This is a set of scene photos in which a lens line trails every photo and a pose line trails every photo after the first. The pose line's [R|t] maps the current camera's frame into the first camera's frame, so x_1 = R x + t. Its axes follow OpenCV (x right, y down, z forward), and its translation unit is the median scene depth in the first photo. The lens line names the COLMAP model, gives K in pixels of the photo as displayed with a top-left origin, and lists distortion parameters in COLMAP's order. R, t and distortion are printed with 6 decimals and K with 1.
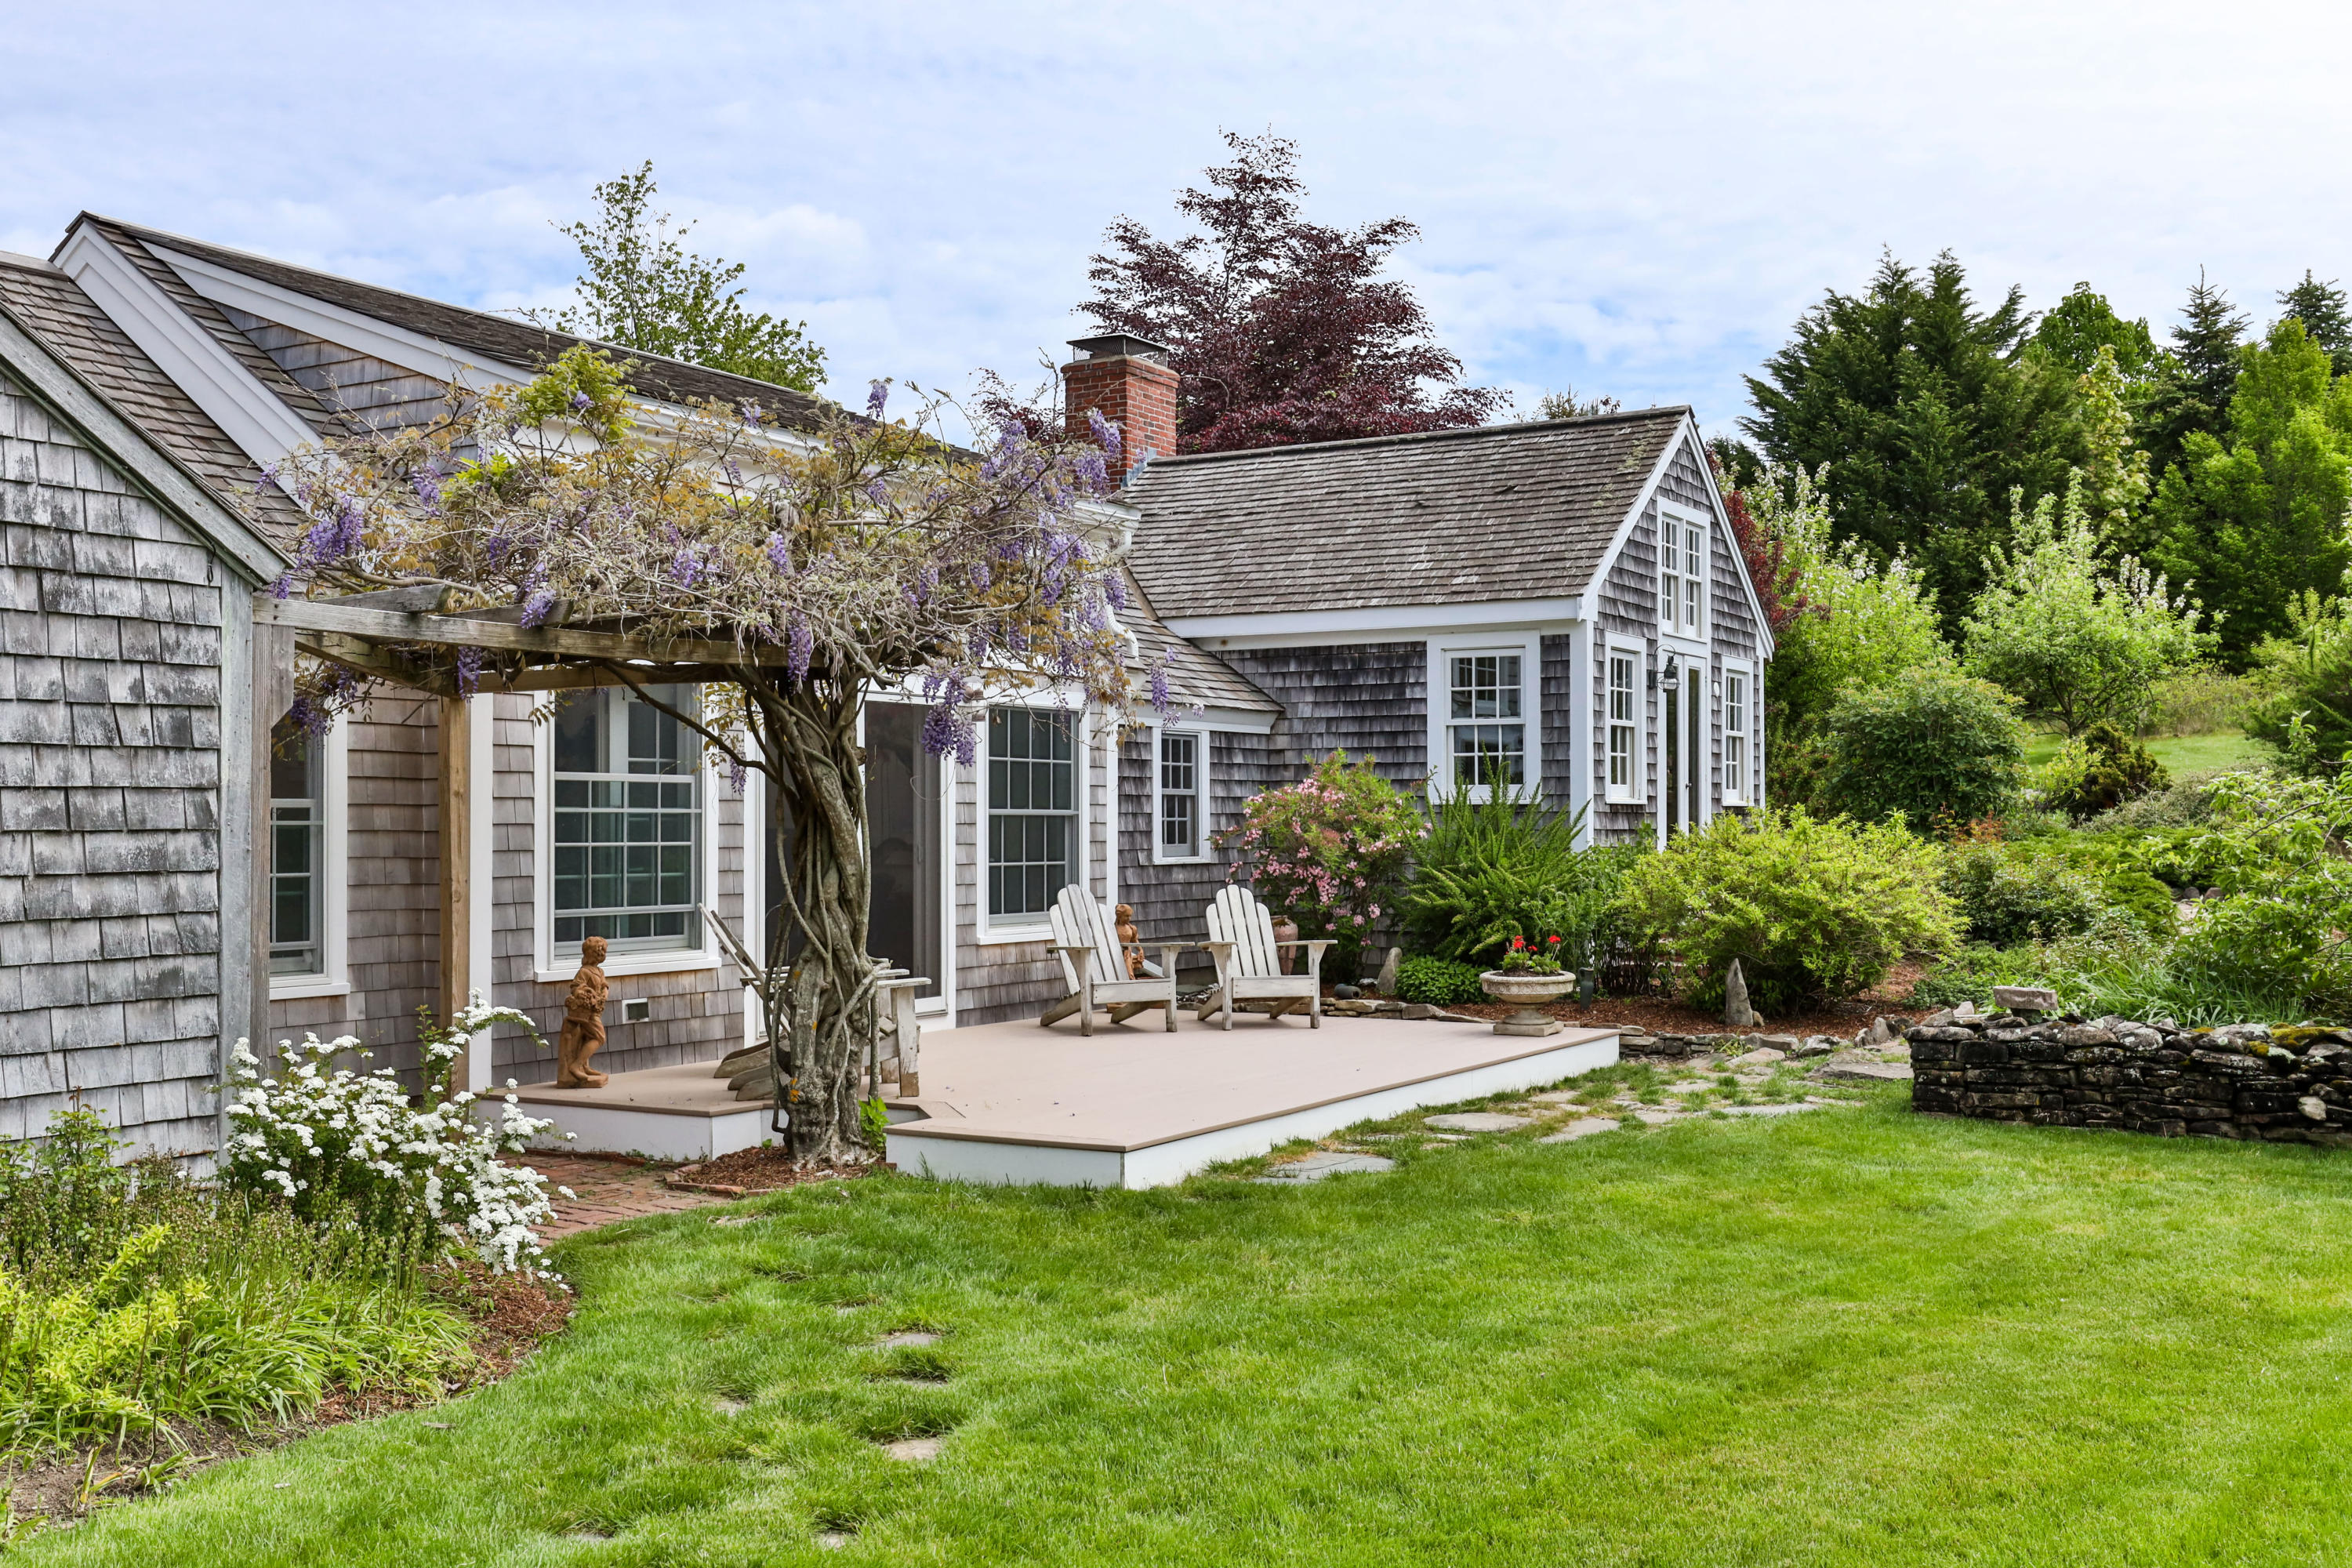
lens RADIAL K [[2303.8, 0, 1184.8], [0, 2303.8, 800.1], [0, 0, 1]] dist [0.008941, 0.000000]
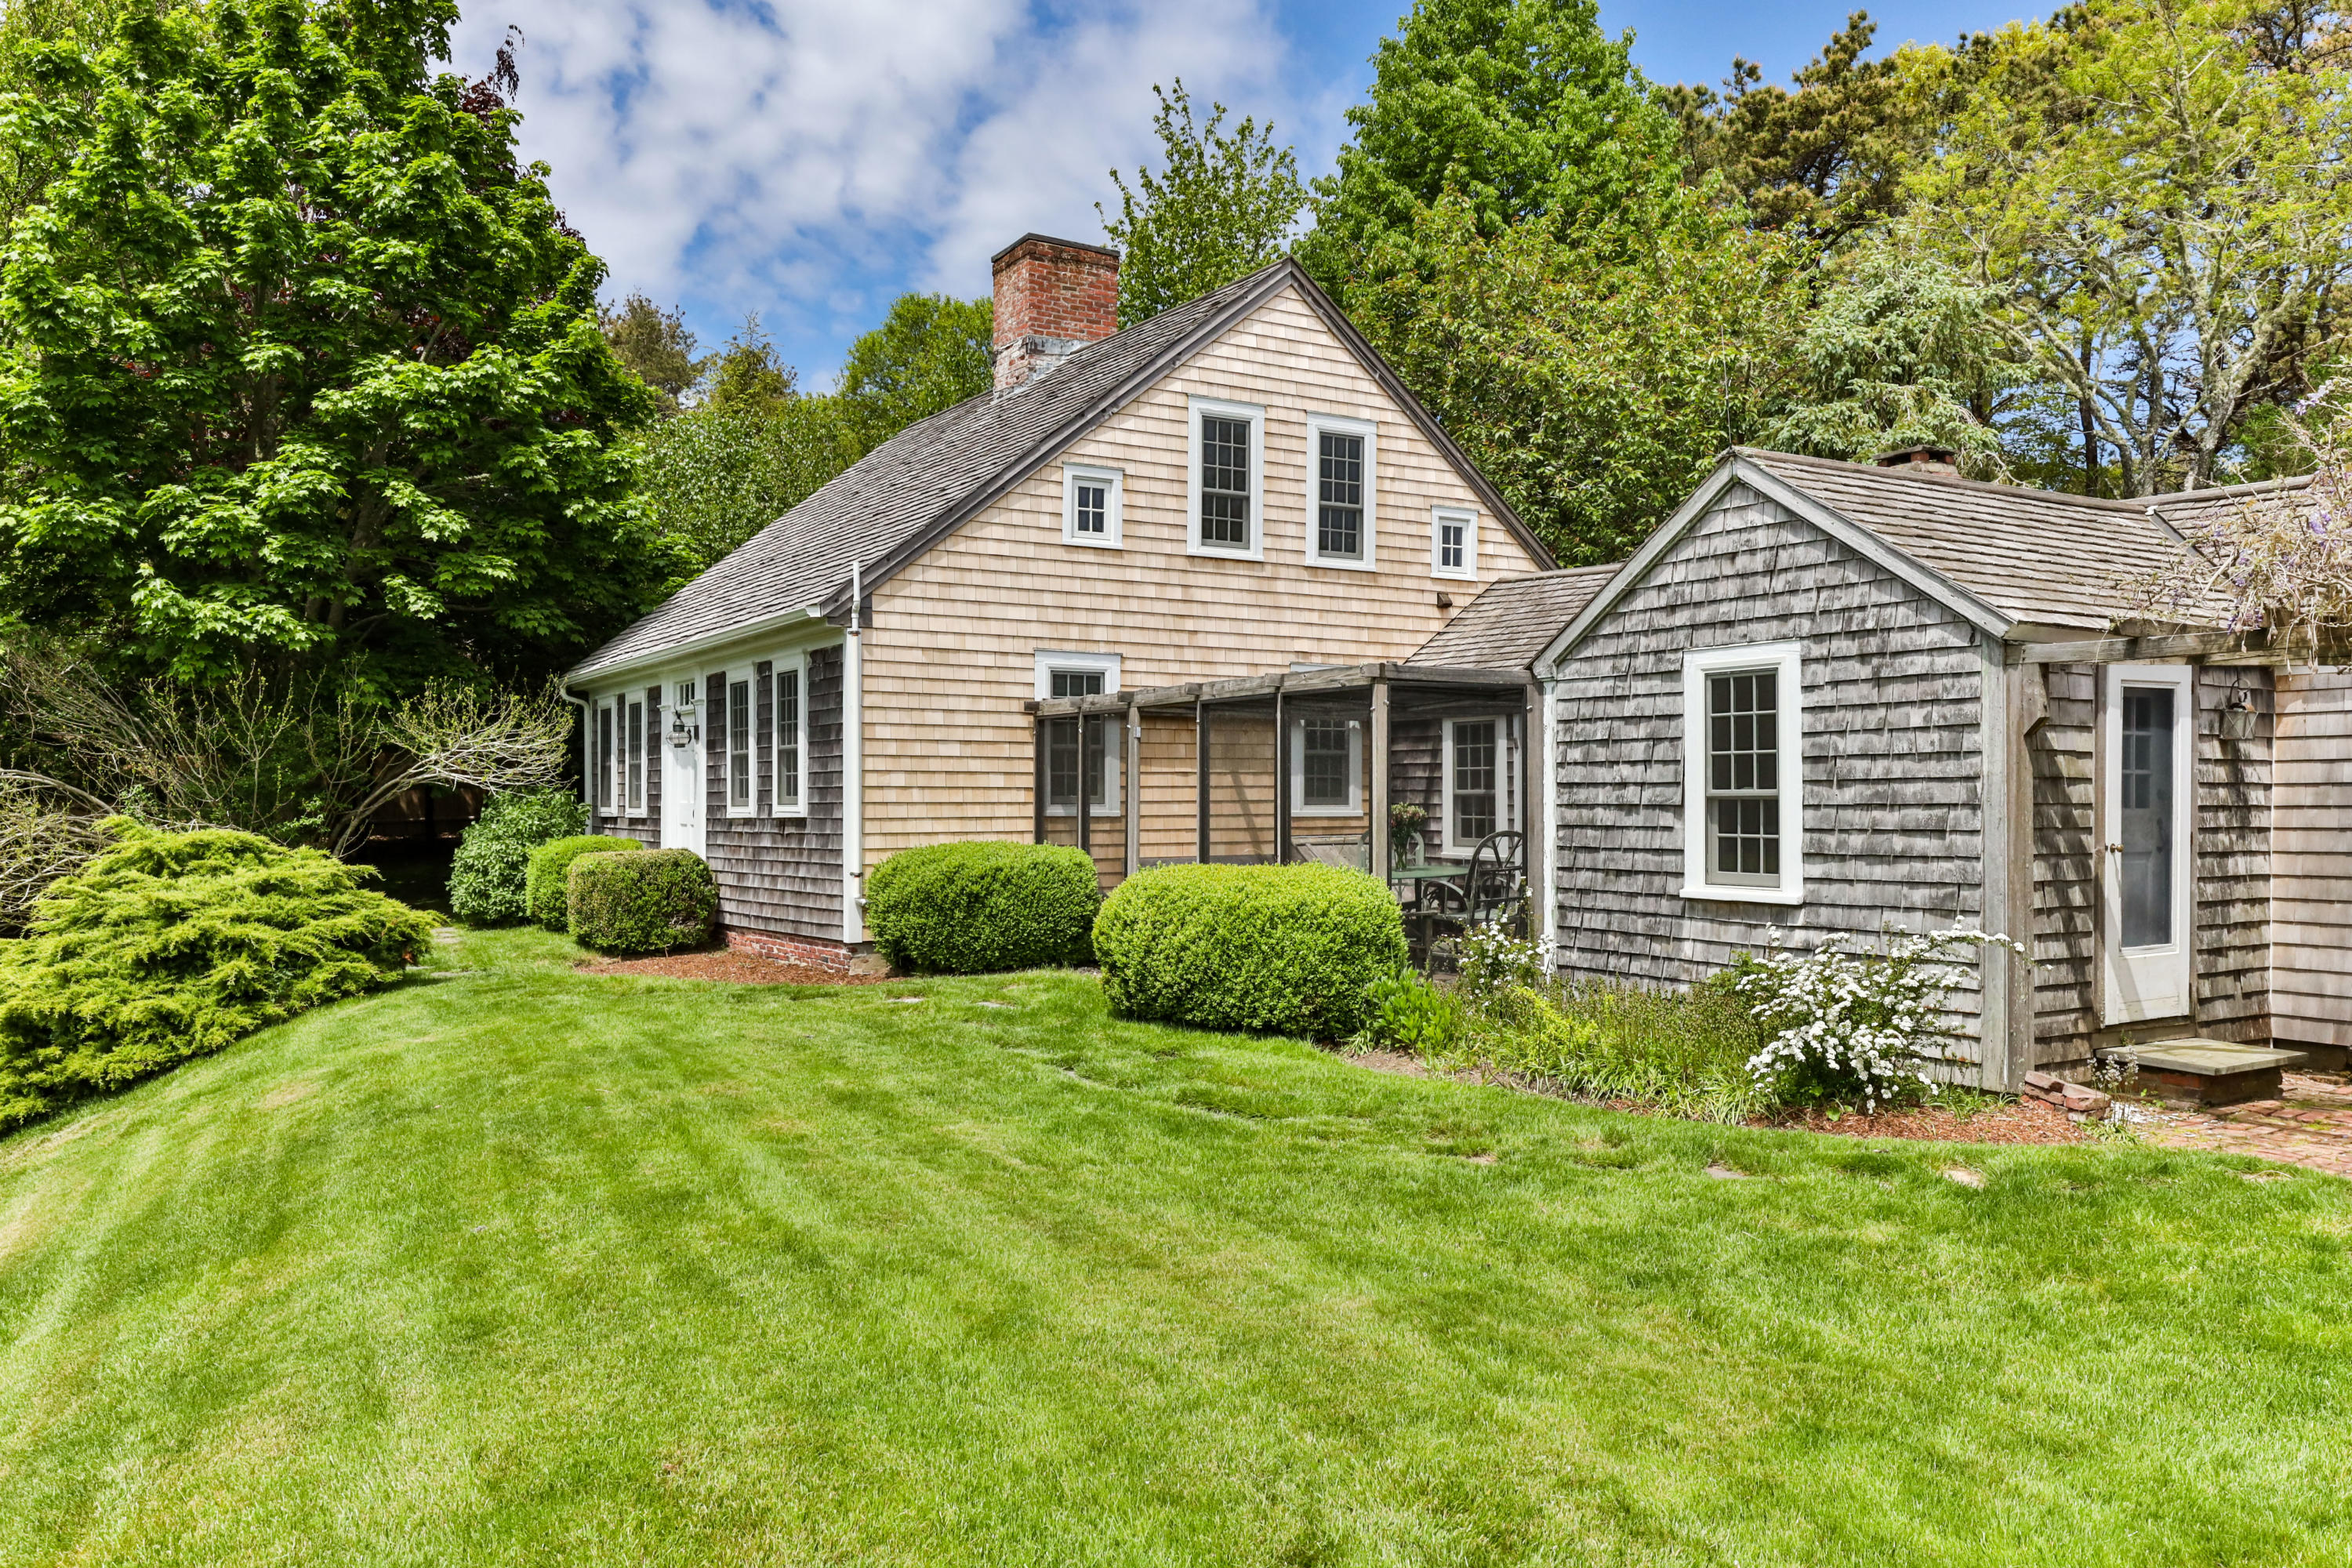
lens RADIAL K [[1776.8, 0, 1182.4], [0, 1776.8, 794.0], [0, 0, 1]] dist [0.008810, -0.004721]
pose [[-0.478146, -0.000967, -0.878280, 0.370116], [0.009344, 0.999937, -0.006188, 0.003278], [0.878231, -0.011166, -0.478107, 0.469904]]
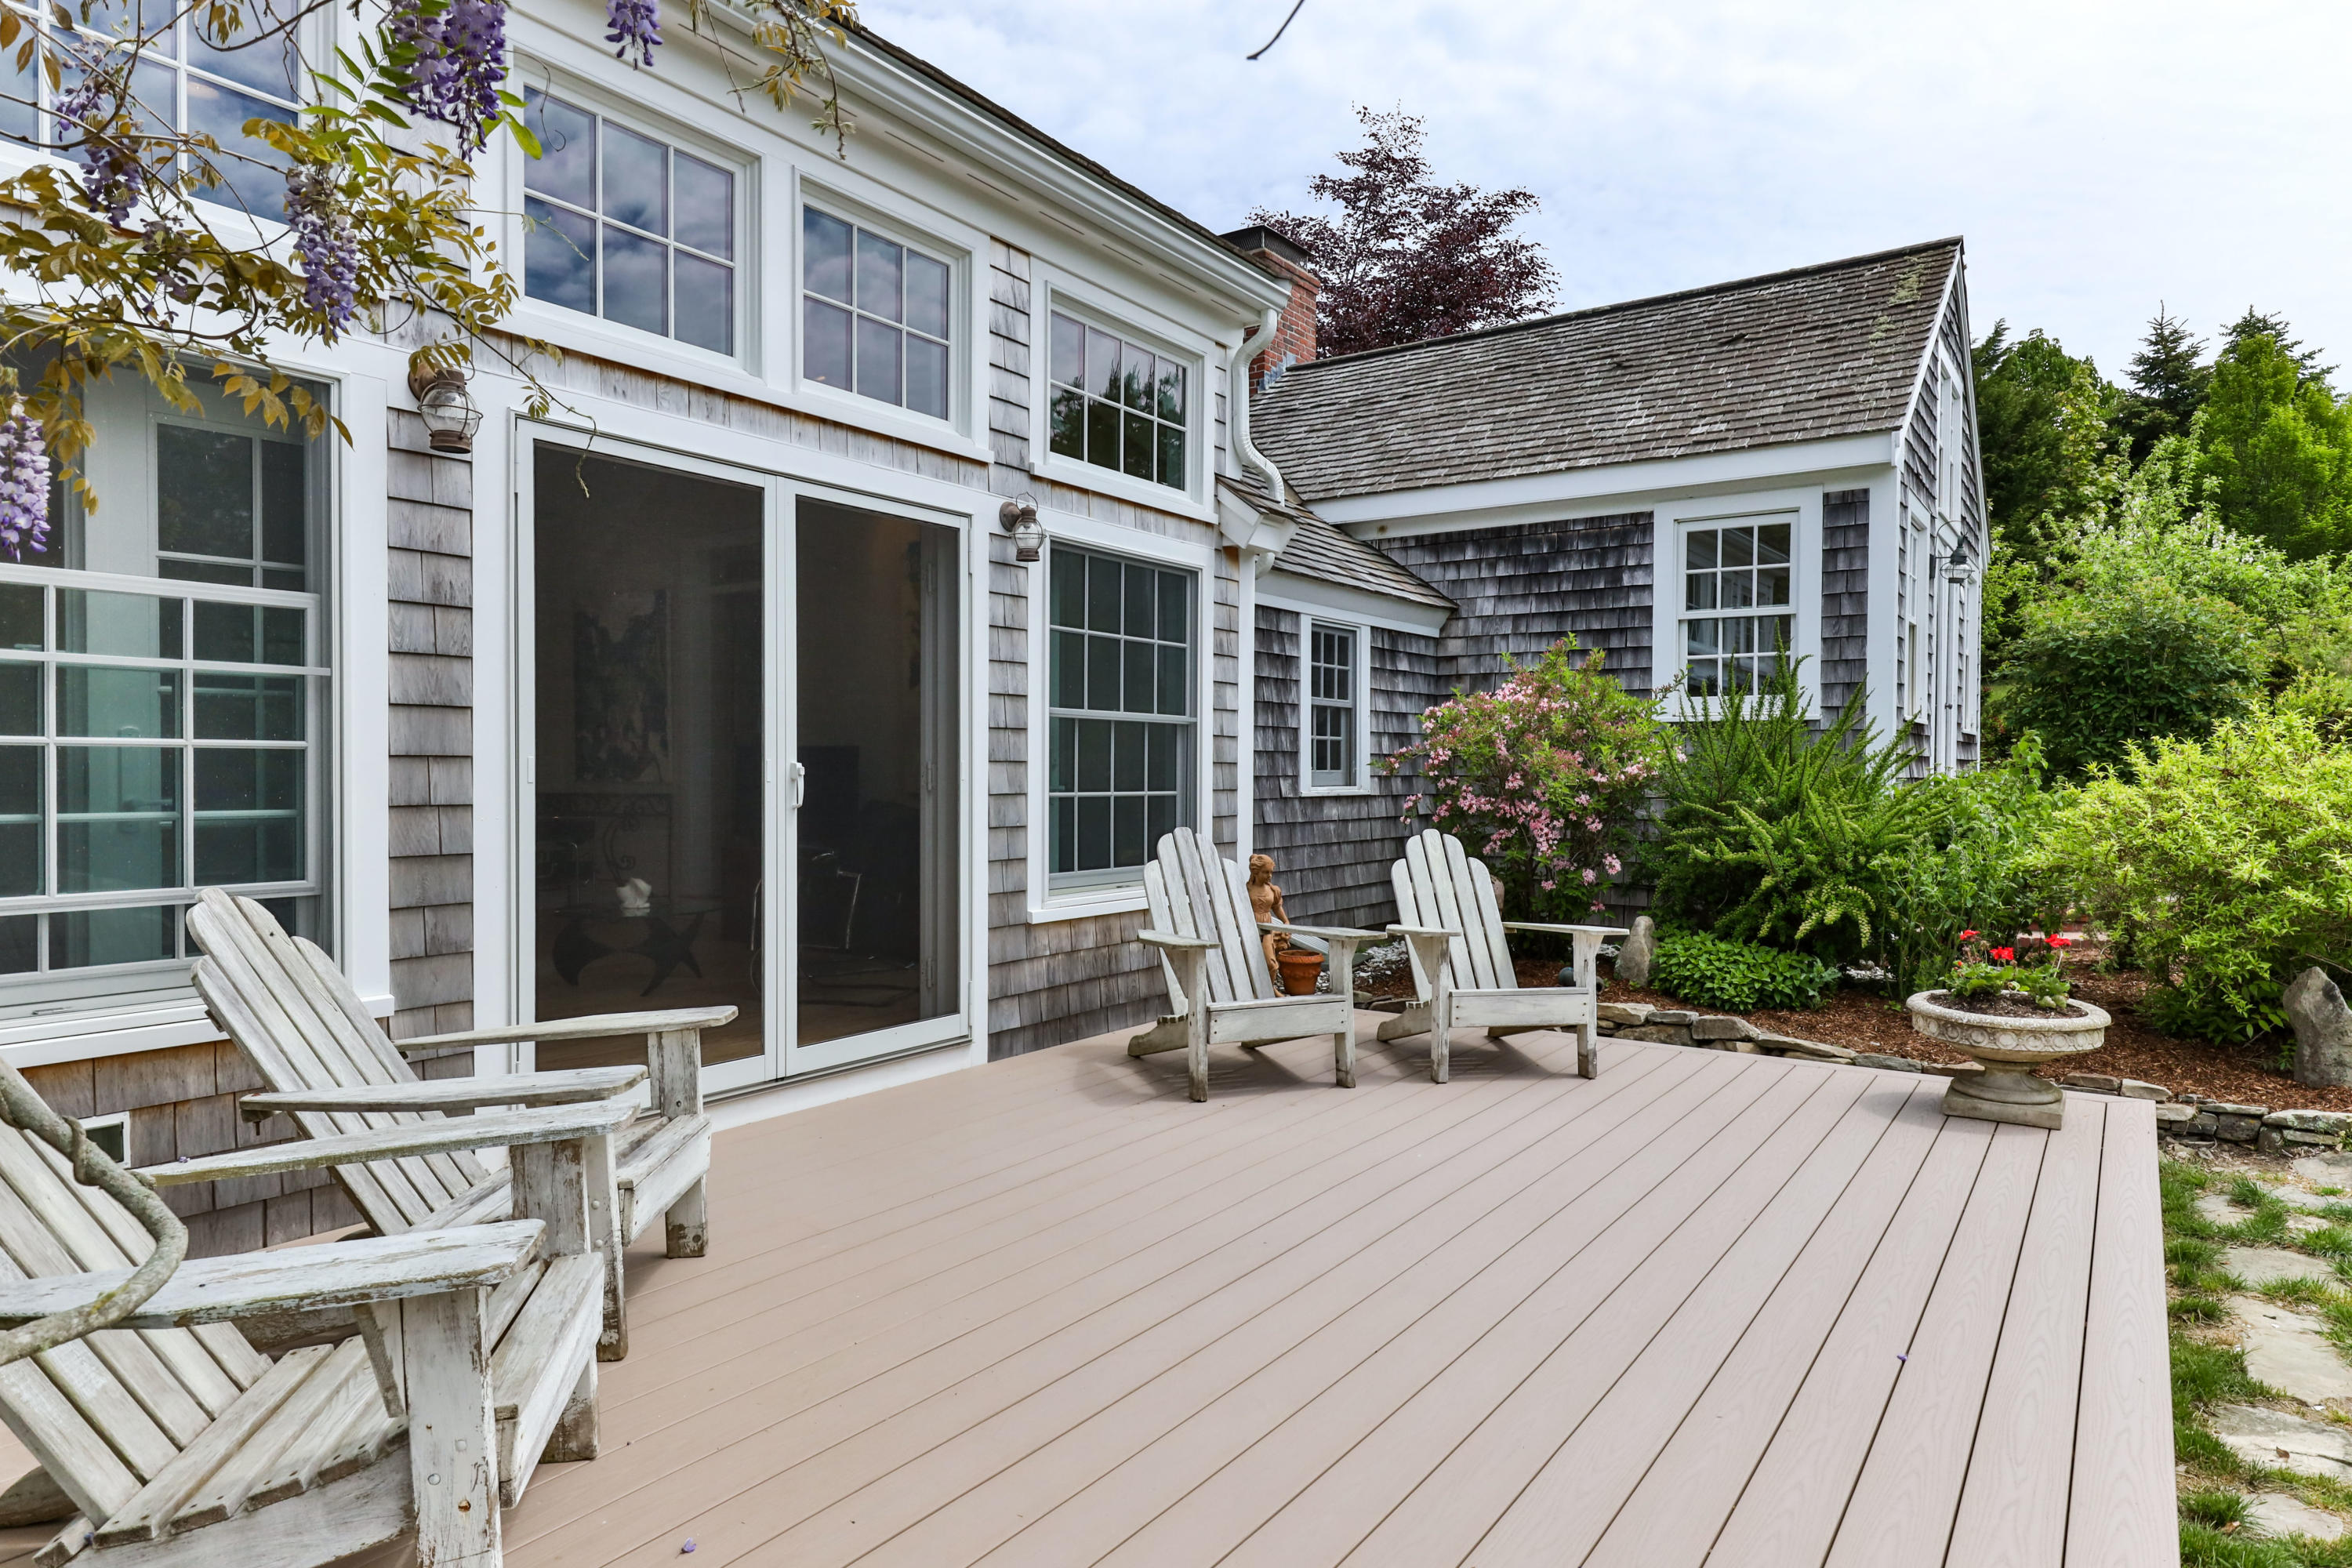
lens RADIAL K [[1440.9, 0, 1188.6], [0, 1440.9, 788.5], [0, 0, 1]] dist [0.032353, 0.000593]
pose [[0.997414, 0.008188, -0.071401, -0.016038], [-0.006443, 0.999676, 0.024636, 0.013874], [0.071580, -0.024112, 0.997143, 0.518778]]
